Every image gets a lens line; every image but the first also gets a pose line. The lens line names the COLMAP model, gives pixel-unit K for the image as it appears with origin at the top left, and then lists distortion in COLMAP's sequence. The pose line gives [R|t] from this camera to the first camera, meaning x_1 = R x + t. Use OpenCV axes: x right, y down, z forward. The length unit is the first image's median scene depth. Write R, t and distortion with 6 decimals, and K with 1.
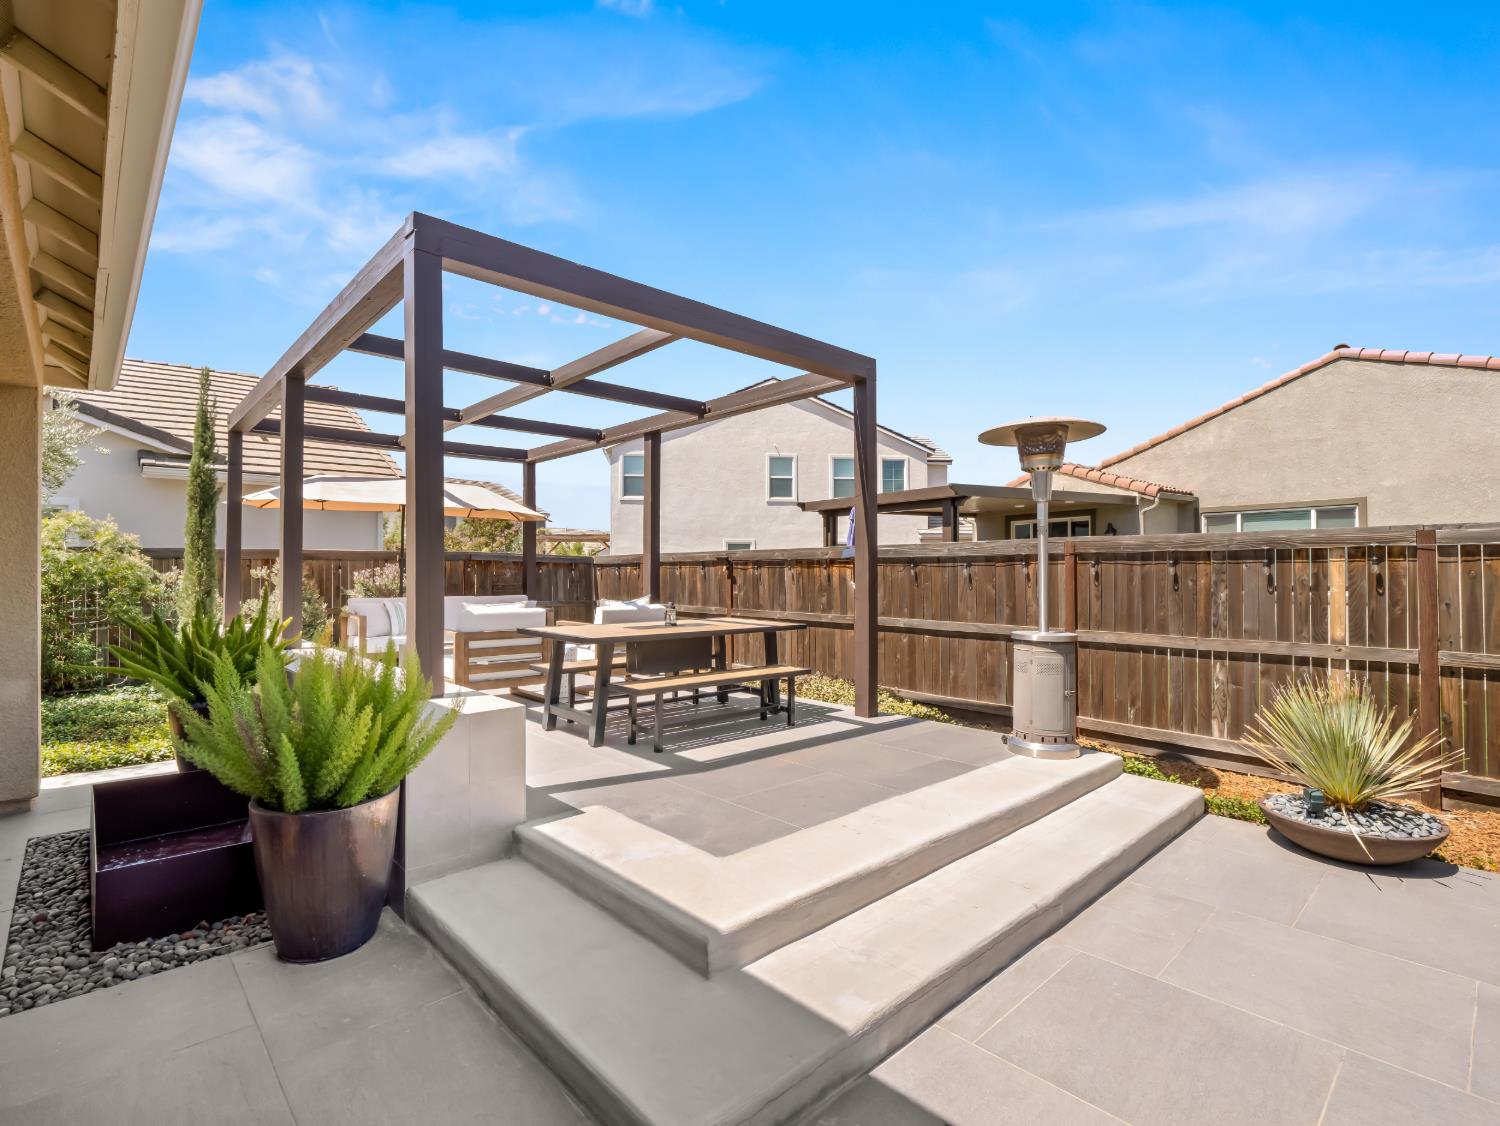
lens RADIAL K [[725.7, 0, 742.7], [0, 725.7, 564.4], [0, 0, 1]] dist [-0.011852, -0.003728]
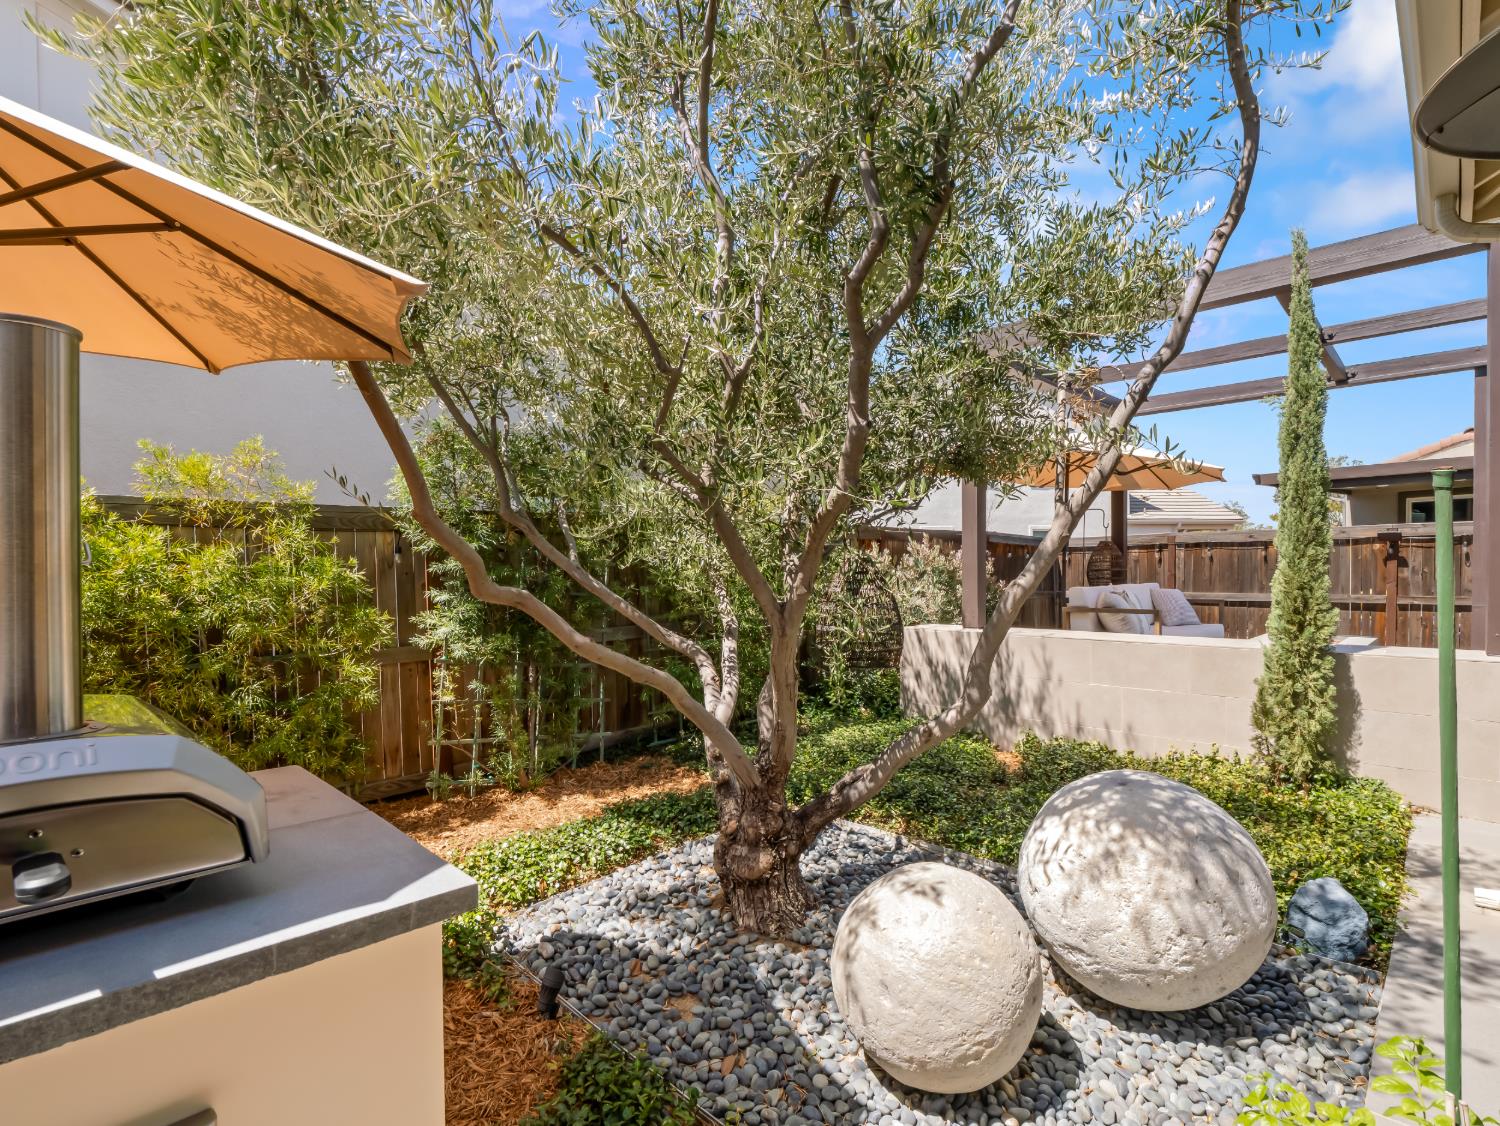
lens RADIAL K [[725.7, 0, 743.2], [0, 725.7, 573.1], [0, 0, 1]] dist [-0.011852, -0.003728]
pose [[0.998707, -0.012530, 0.049274, -0.745791], [0.011752, 0.999802, 0.016044, 0.012768], [-0.049466, -0.015444, 0.998656, 0.217474]]
